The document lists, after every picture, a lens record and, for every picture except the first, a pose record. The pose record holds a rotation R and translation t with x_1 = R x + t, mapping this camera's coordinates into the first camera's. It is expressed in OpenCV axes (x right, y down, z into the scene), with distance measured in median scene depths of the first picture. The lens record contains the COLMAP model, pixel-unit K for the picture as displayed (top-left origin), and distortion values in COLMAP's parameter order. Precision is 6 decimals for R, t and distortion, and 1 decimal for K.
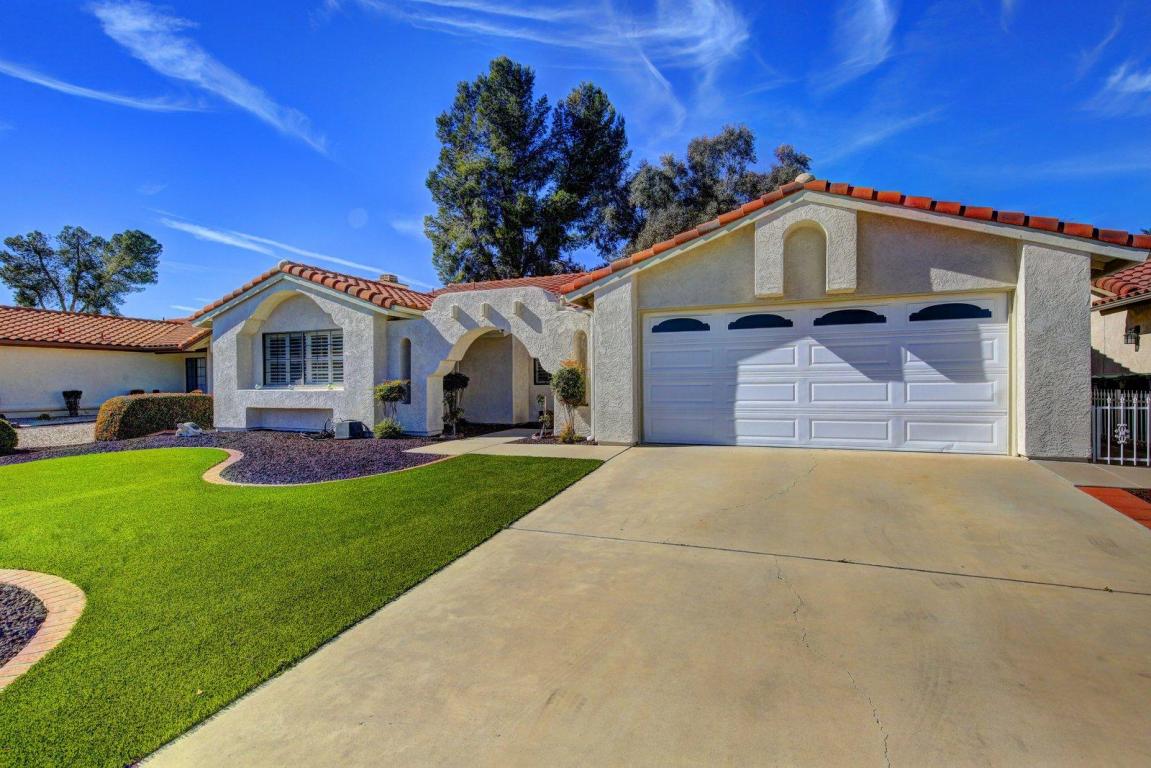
lens RADIAL K [[580.1, 0, 575.5], [0, 580.1, 384.0], [0, 0, 1]] dist [0.000530, 0.000114]
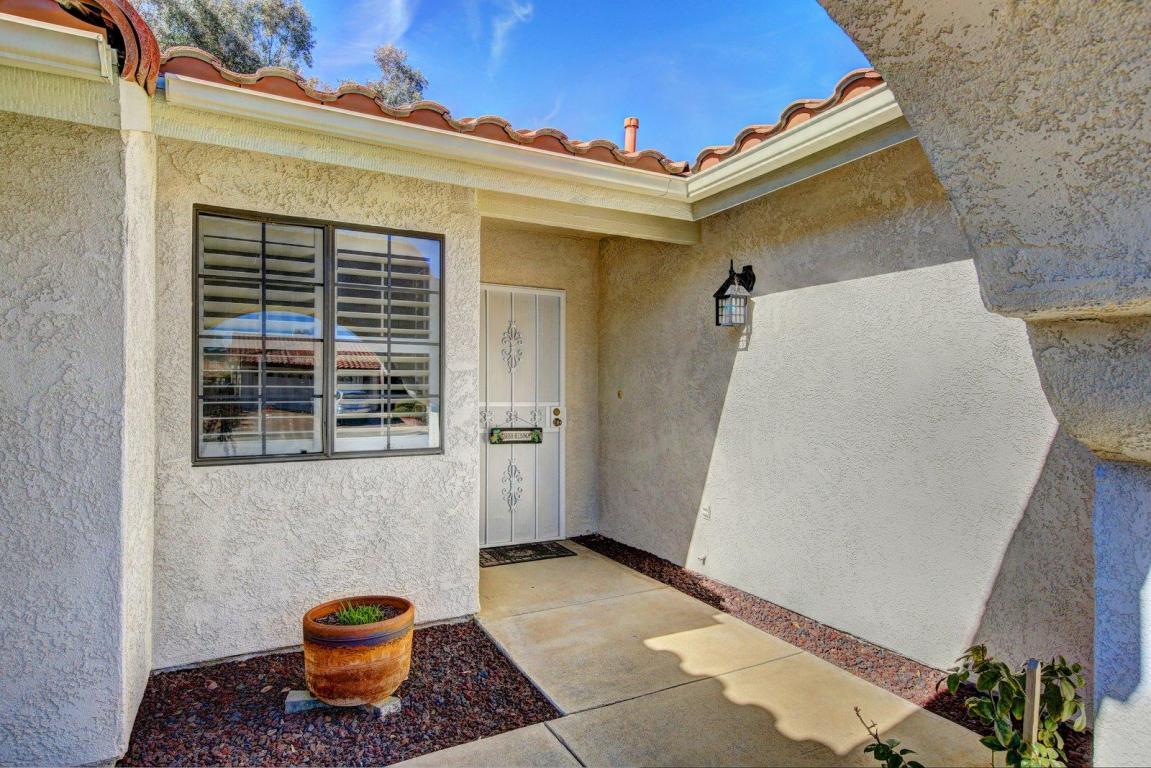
lens RADIAL K [[631.2, 0, 575.5], [0, 631.2, 384.0], [0, 0, 1]] dist [0.001362, 0.000219]
pose [[0.624451, 0.011601, 0.780978, -0.159826], [-0.001184, 0.999903, -0.013906, -0.027093], [-0.781063, 0.007759, 0.624404, 0.865368]]
